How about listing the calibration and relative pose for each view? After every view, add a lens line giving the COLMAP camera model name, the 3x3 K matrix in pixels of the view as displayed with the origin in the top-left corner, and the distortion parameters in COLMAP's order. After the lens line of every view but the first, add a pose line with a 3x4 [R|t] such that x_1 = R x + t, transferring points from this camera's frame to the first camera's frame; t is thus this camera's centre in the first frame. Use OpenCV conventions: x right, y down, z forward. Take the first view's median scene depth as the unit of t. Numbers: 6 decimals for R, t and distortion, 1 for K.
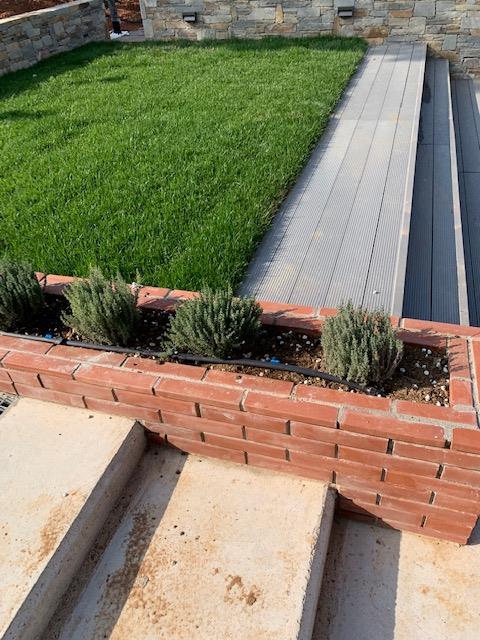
lens RADIAL K [[494.8, 0, 243.6], [0, 494.8, 318.6], [0, 0, 1]] dist [0.010257, -0.001652]
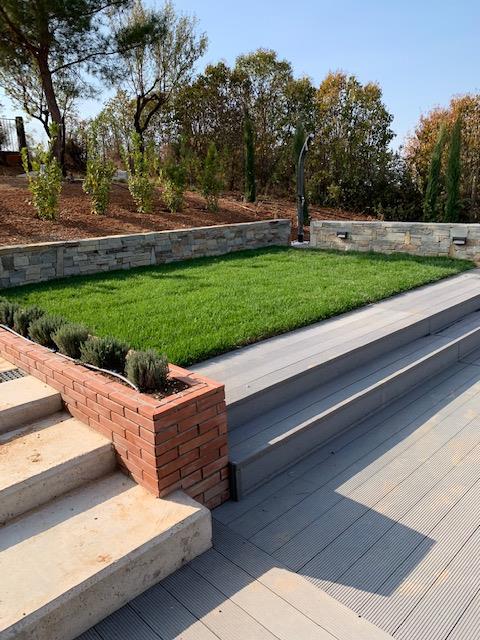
lens RADIAL K [[486.6, 0, 240.0], [0, 486.6, 320.0], [0, 0, 1]] dist [0.030794, -0.027998]
pose [[0.877729, 0.157525, -0.452523, 0.298827], [-0.311976, 0.904687, -0.290193, 0.068016], [0.363679, 0.395888, 0.843214, -0.119397]]
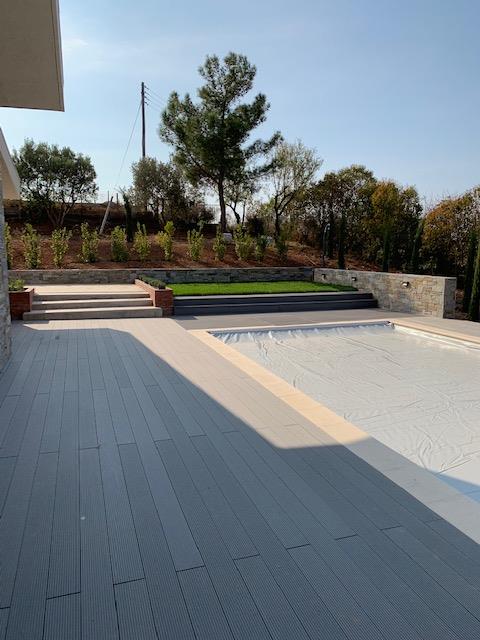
lens RADIAL K [[486.6, 0, 240.0], [0, 486.6, 320.0], [0, 0, 1]] dist [0.030794, -0.027998]
pose [[0.568713, 0.181866, -0.802179, 1.857845], [-0.534795, 0.822734, -0.192622, 0.334348], [0.624948, 0.538548, 0.565160, -0.633669]]
